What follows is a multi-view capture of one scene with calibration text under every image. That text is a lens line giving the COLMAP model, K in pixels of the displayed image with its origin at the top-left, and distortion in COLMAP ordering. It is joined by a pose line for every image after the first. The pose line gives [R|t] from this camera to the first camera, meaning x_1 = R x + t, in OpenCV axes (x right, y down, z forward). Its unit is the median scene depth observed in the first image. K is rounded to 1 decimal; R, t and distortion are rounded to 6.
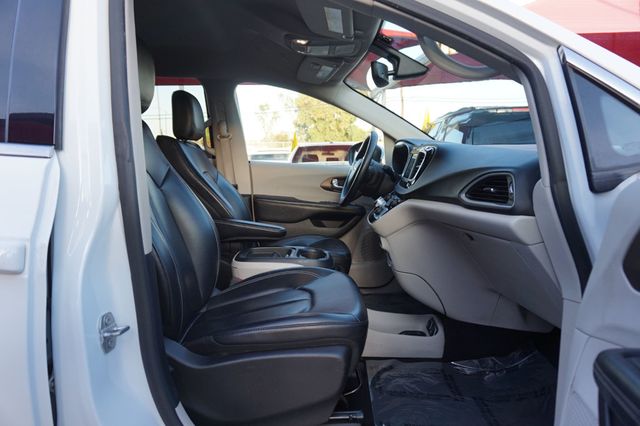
lens RADIAL K [[441.7, 0, 321.8], [0, 441.7, 214.6], [0, 0, 1]] dist [-0.033392, 0.031902]
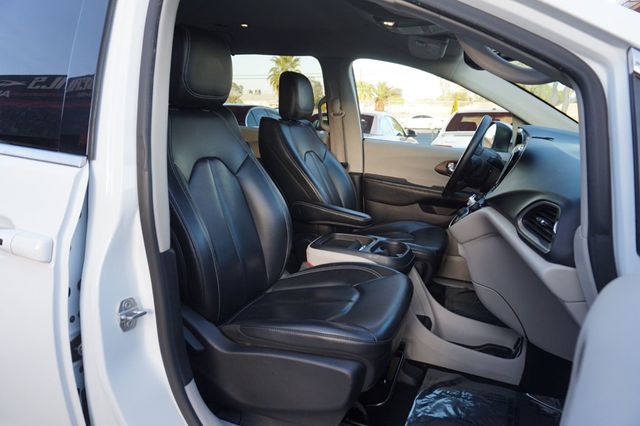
lens RADIAL K [[441.7, 0, 321.3], [0, 441.7, 214.1], [0, 0, 1]] dist [-0.033392, 0.031902]
pose [[0.922920, 0.108942, -0.369256, 0.174745], [-0.073585, 0.991362, 0.108563, -0.072736], [0.377893, -0.073023, 0.922965, 0.056478]]
